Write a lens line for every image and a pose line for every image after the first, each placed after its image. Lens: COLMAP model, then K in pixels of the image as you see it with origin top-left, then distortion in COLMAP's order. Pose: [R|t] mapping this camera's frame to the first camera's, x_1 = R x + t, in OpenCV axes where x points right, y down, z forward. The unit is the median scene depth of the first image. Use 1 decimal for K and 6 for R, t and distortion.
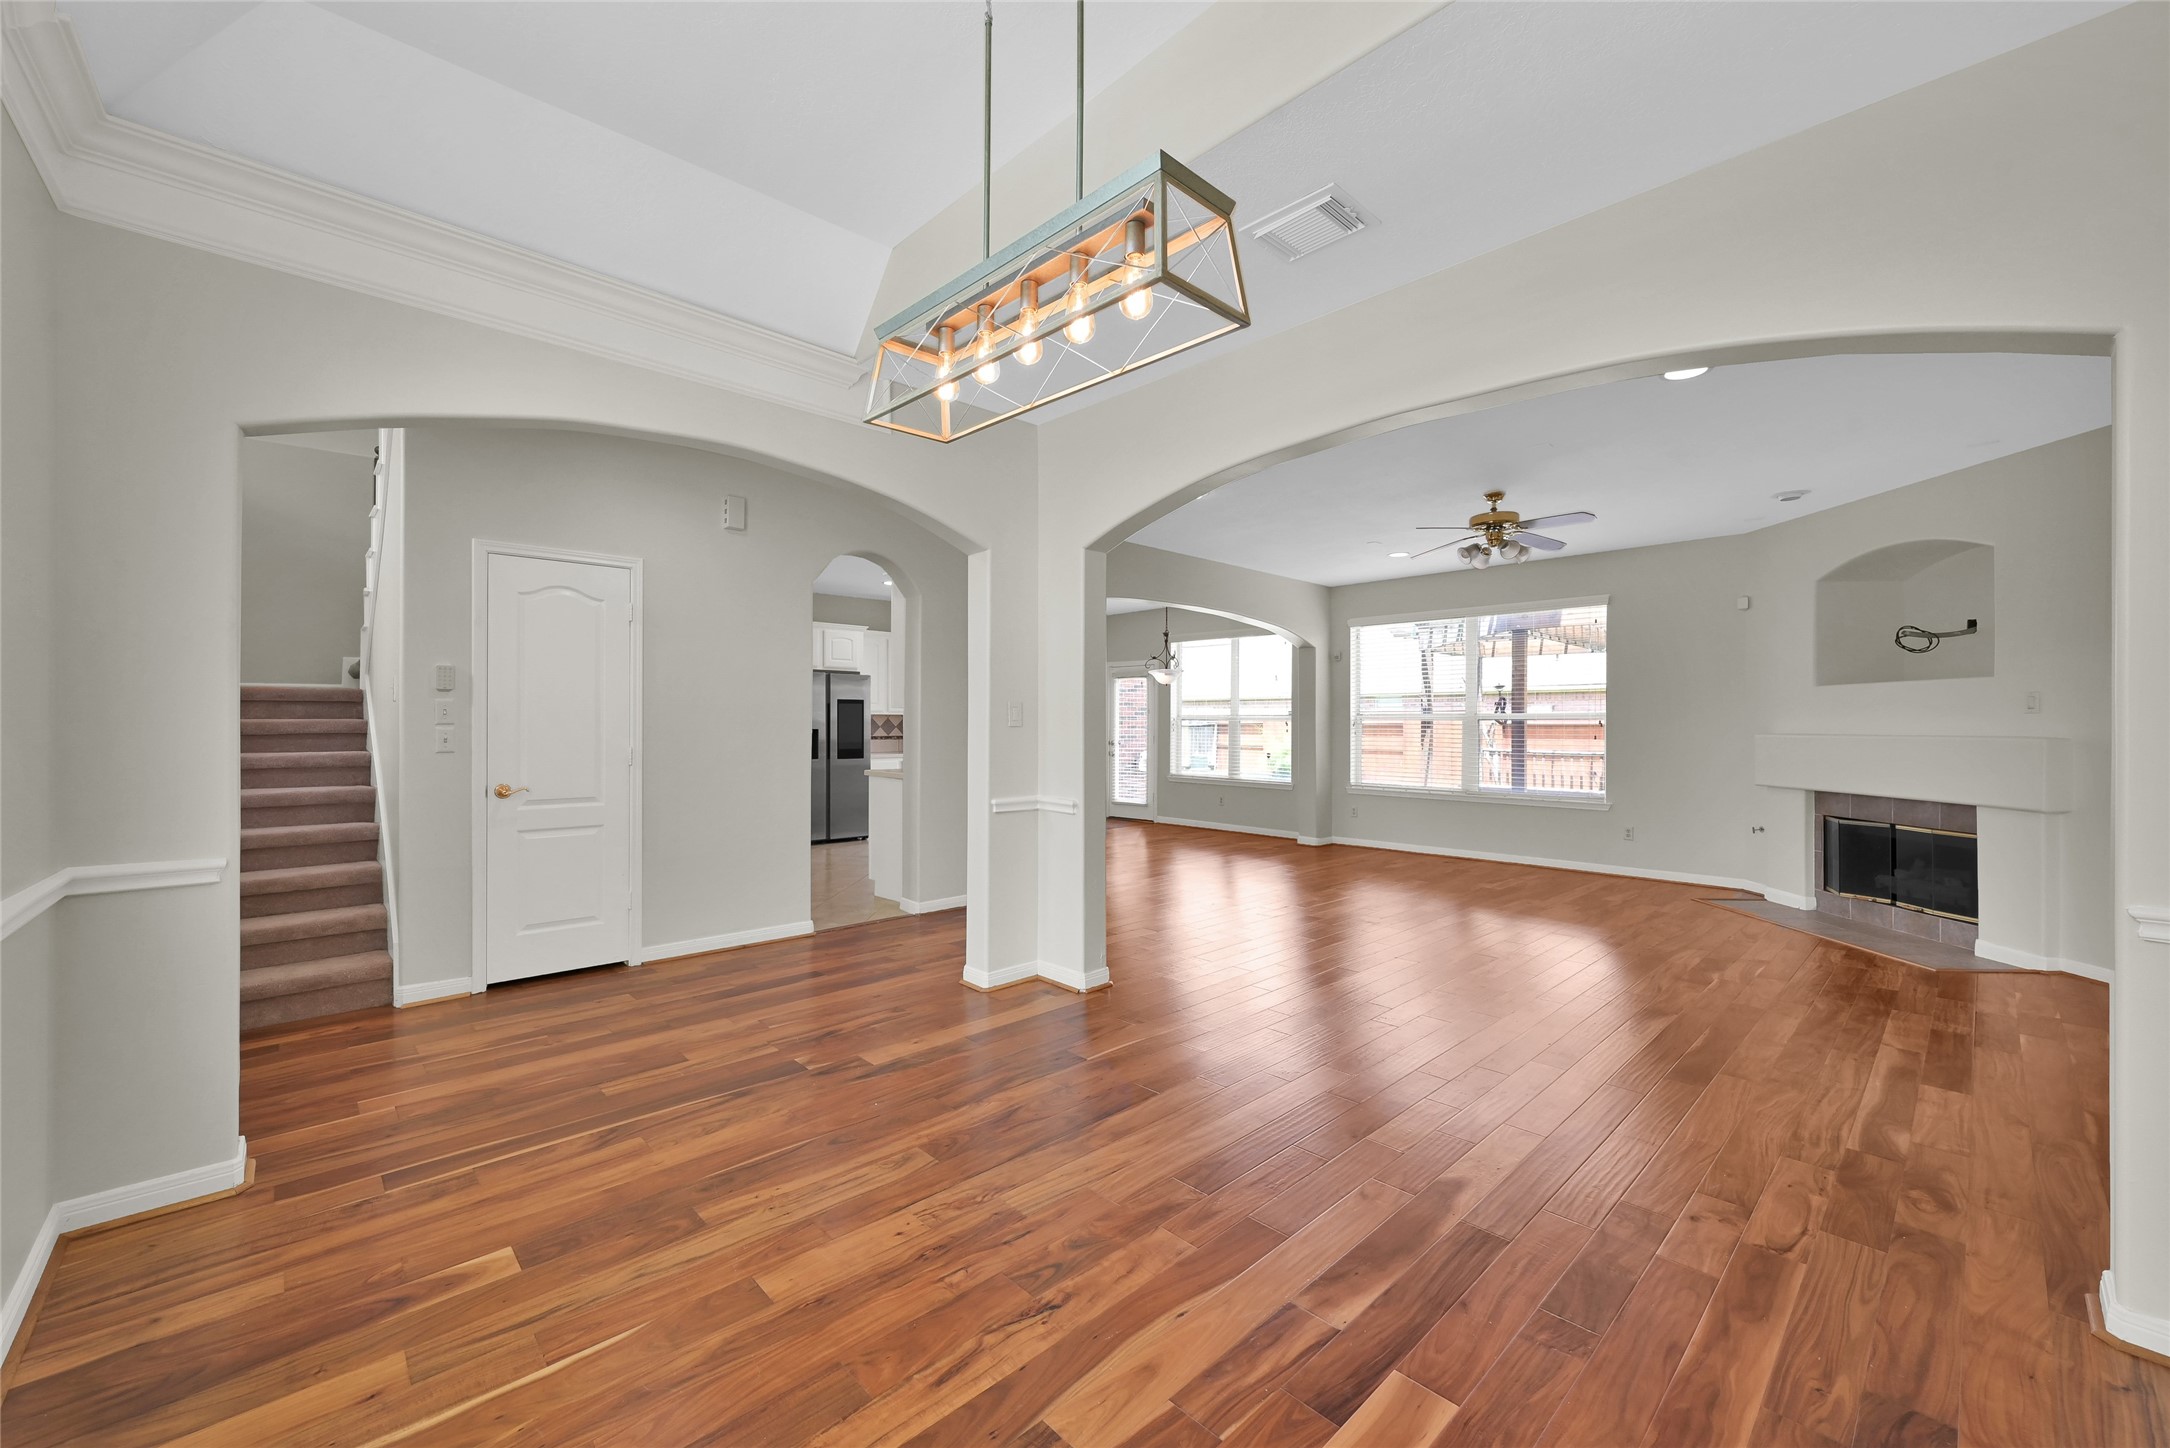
lens RADIAL K [[875.7, 0, 1083.5], [0, 875.7, 721.0], [0, 0, 1]] dist [-0.002246, 0.000140]
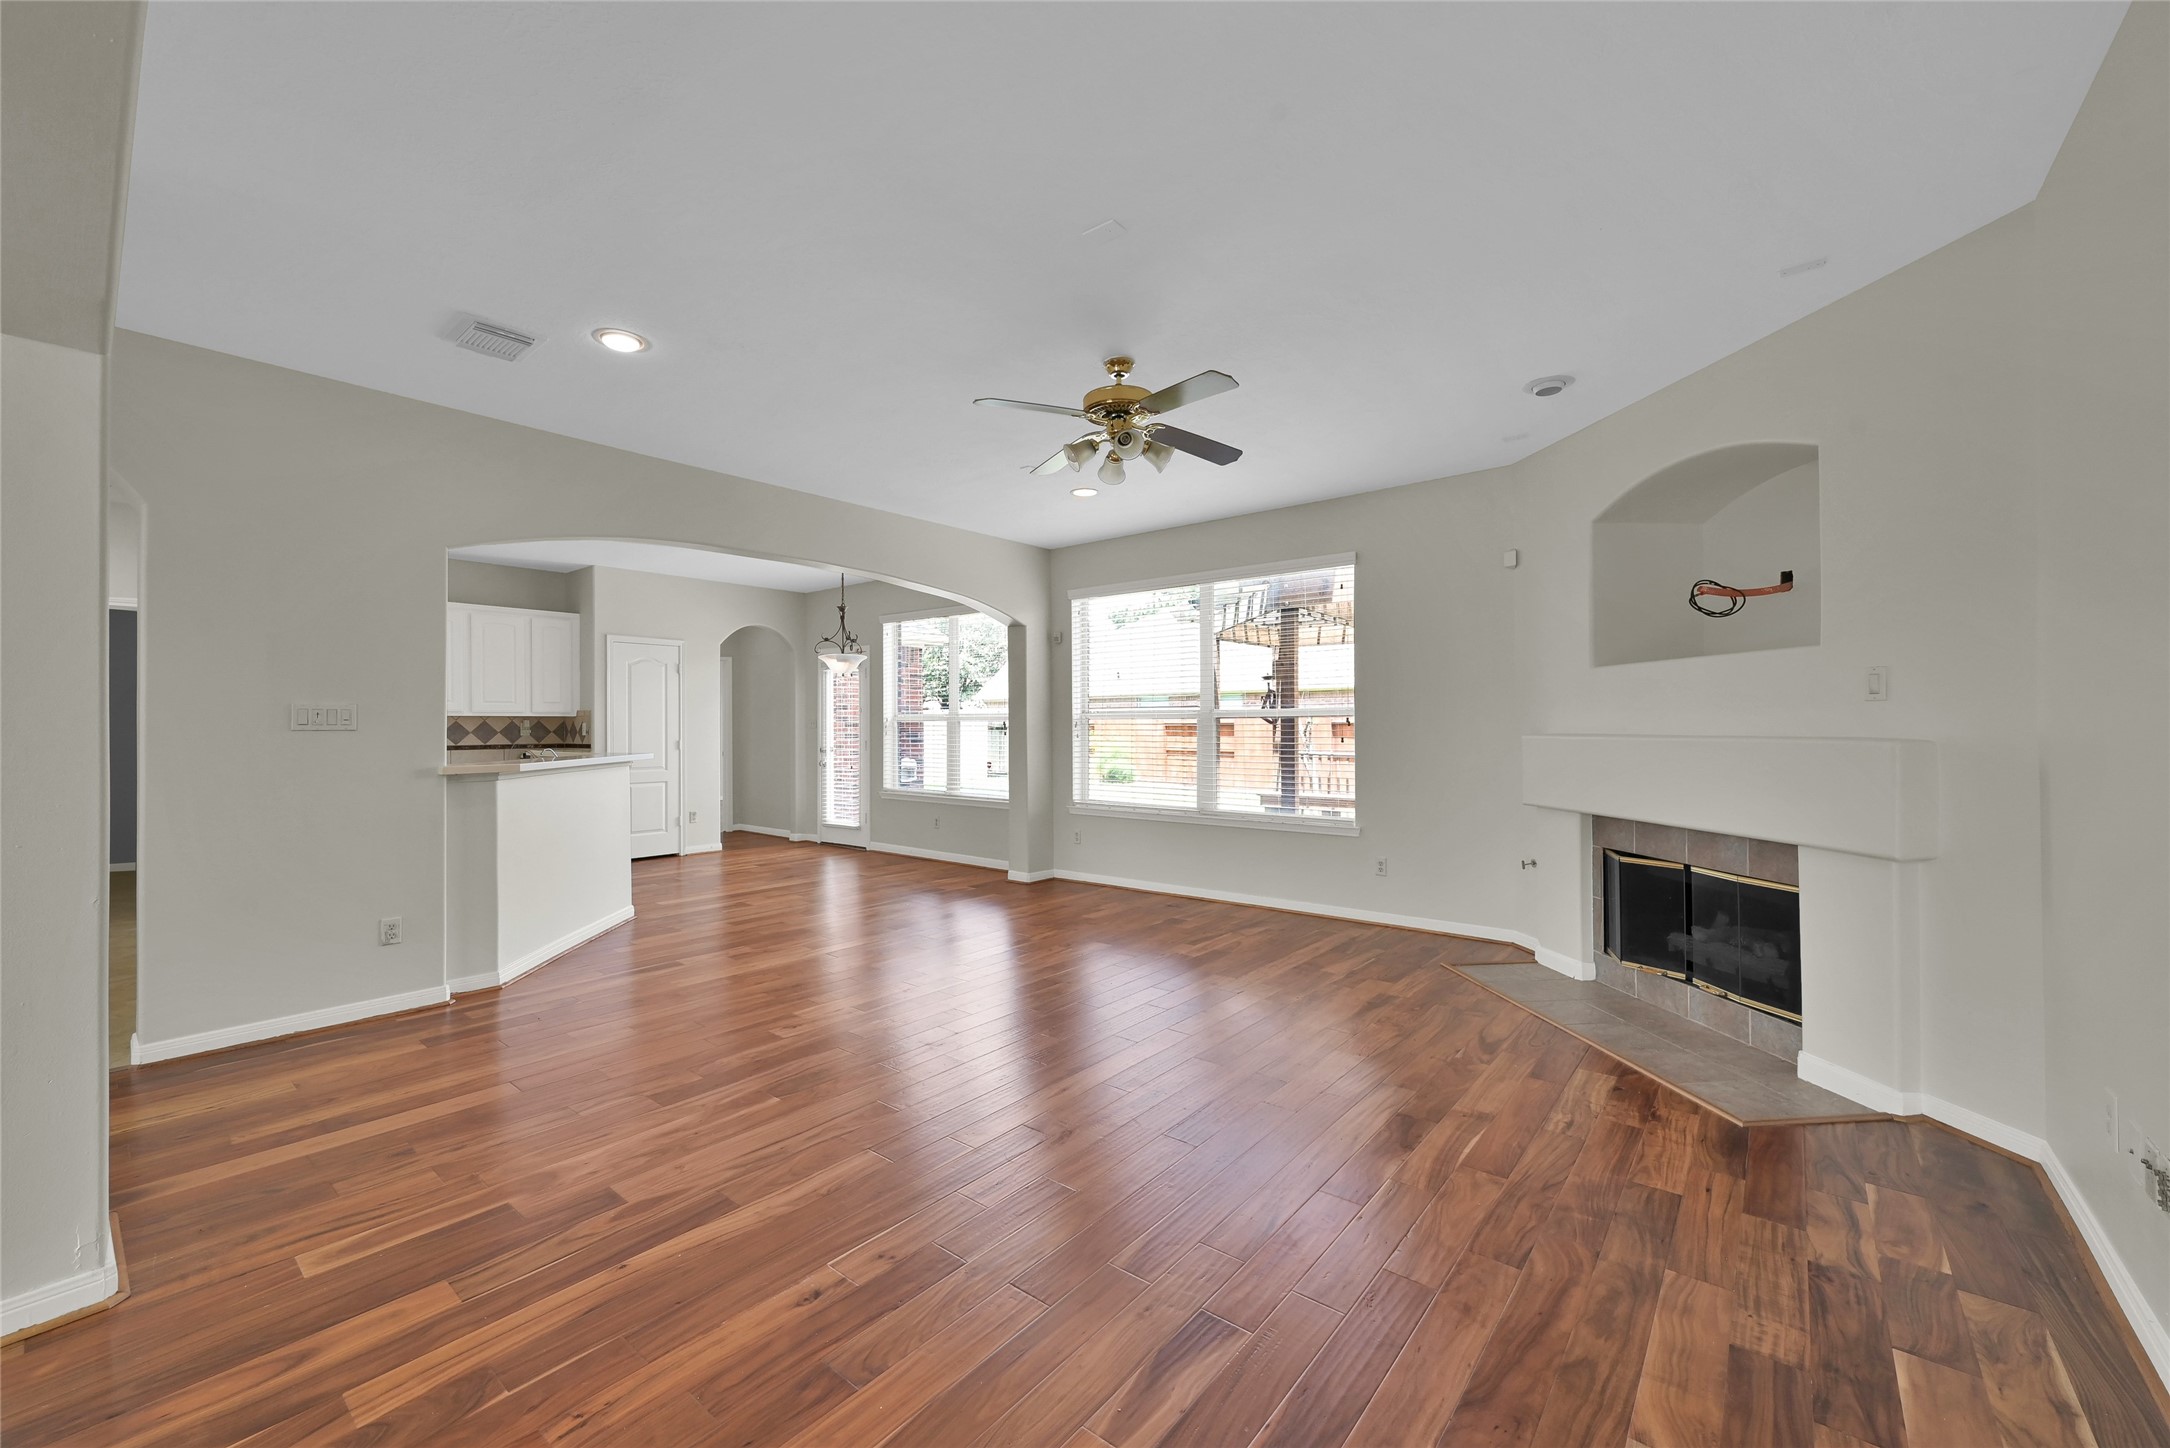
lens RADIAL K [[878.9, 0, 1094.0], [0, 878.9, 720.6], [0, 0, 1]] dist [-0.001633, -0.000315]
pose [[0.990923, -0.005558, 0.134317, 0.344248], [0.005923, 0.999980, -0.002322, 0.002980], [-0.134302, 0.003096, 0.990936, 0.350200]]
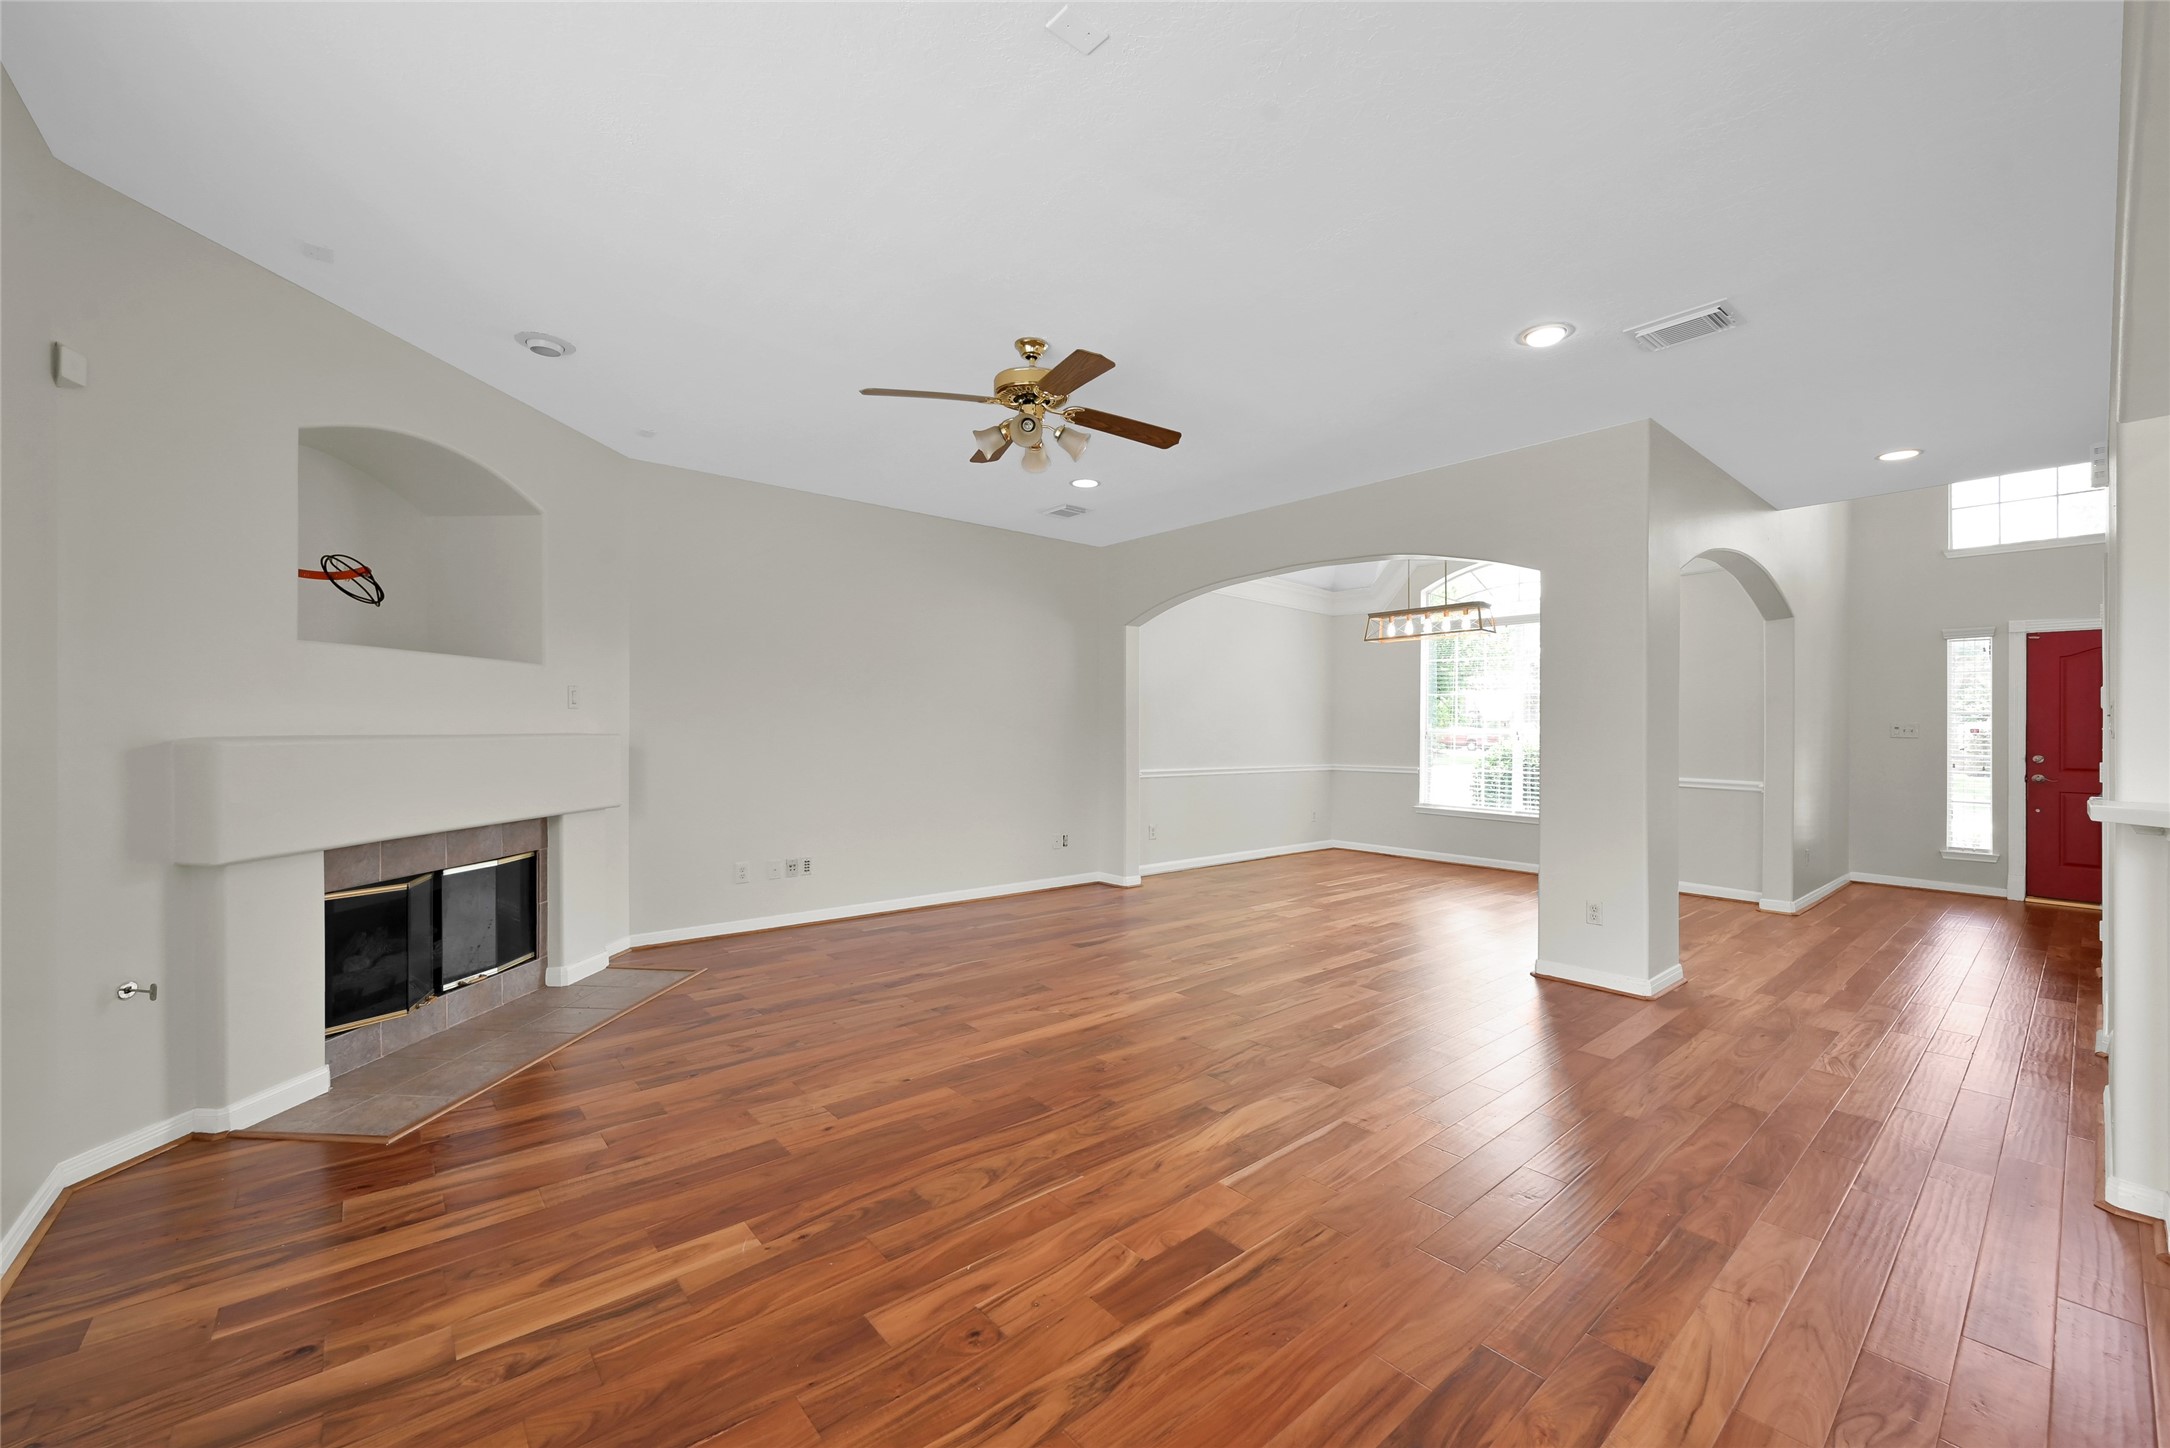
lens RADIAL K [[875.7, 0, 1083.5], [0, 875.7, 721.0], [0, 0, 1]] dist [-0.002246, 0.000140]
pose [[-0.998484, -0.008926, 0.054320, 0.379499], [-0.009403, 0.999919, -0.008533, 0.006418], [-0.054240, -0.009030, -0.998487, 1.519082]]
